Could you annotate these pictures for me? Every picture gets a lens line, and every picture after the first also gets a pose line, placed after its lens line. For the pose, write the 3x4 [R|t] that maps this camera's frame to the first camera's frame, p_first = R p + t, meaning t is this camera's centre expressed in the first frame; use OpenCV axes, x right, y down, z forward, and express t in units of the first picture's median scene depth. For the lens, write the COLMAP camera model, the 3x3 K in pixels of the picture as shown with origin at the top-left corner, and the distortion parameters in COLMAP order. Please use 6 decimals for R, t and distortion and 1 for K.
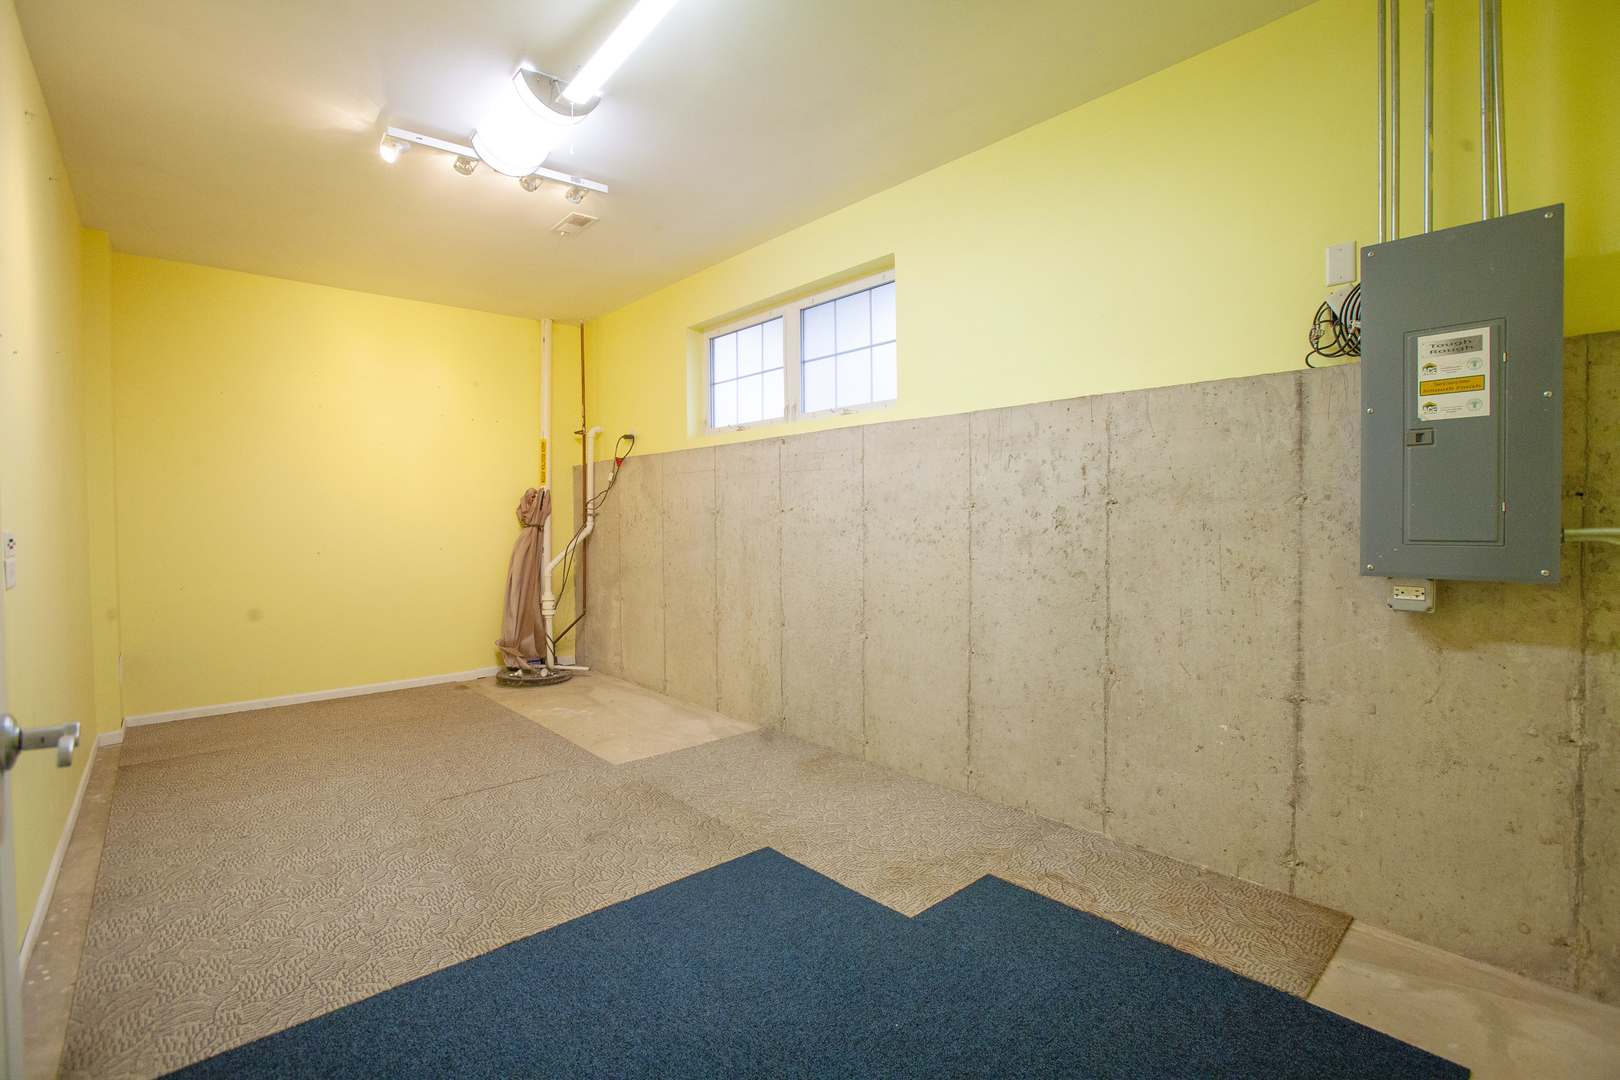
lens RADIAL K [[742.8, 0, 804.2], [0, 742.8, 535.5], [0, 0, 1]] dist [-0.067420, 0.028351]
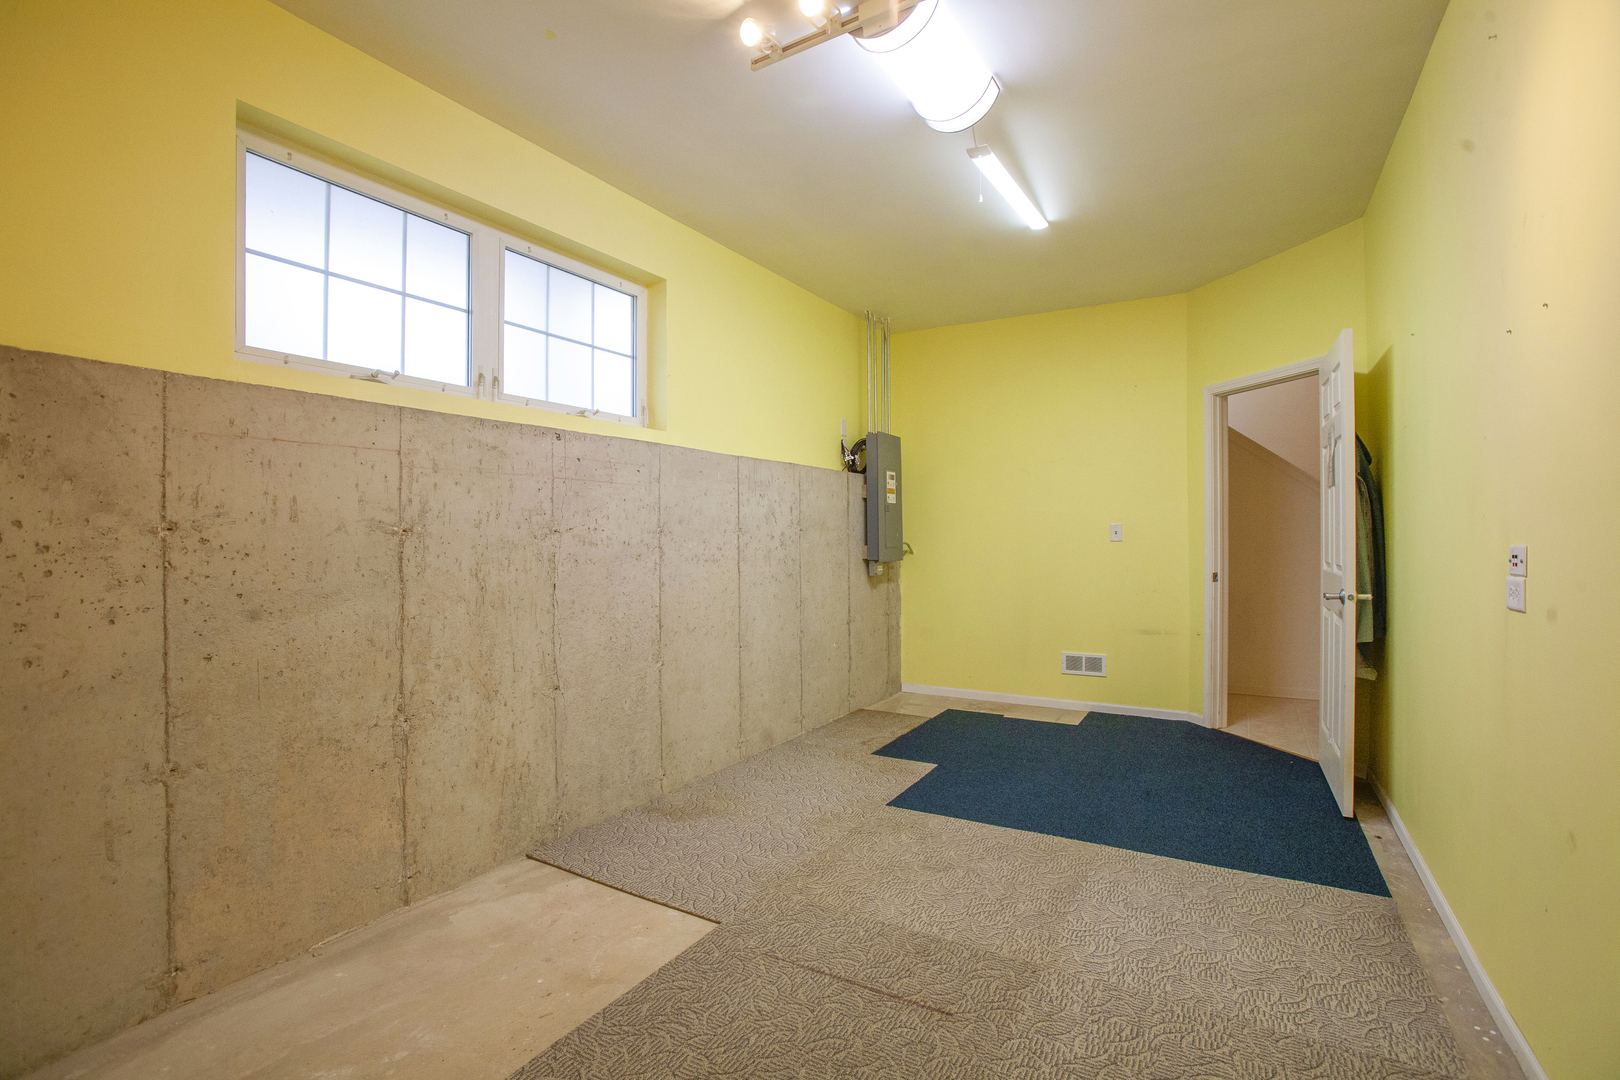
lens RADIAL K [[742.8, 0, 804.2], [0, 742.8, 535.5], [0, 0, 1]] dist [-0.067420, 0.028351]
pose [[-0.290324, 0.009340, 0.956883, -0.882255], [0.030615, 0.999531, -0.000467, -0.023567], [-0.956439, 0.029160, -0.290474, 1.093561]]
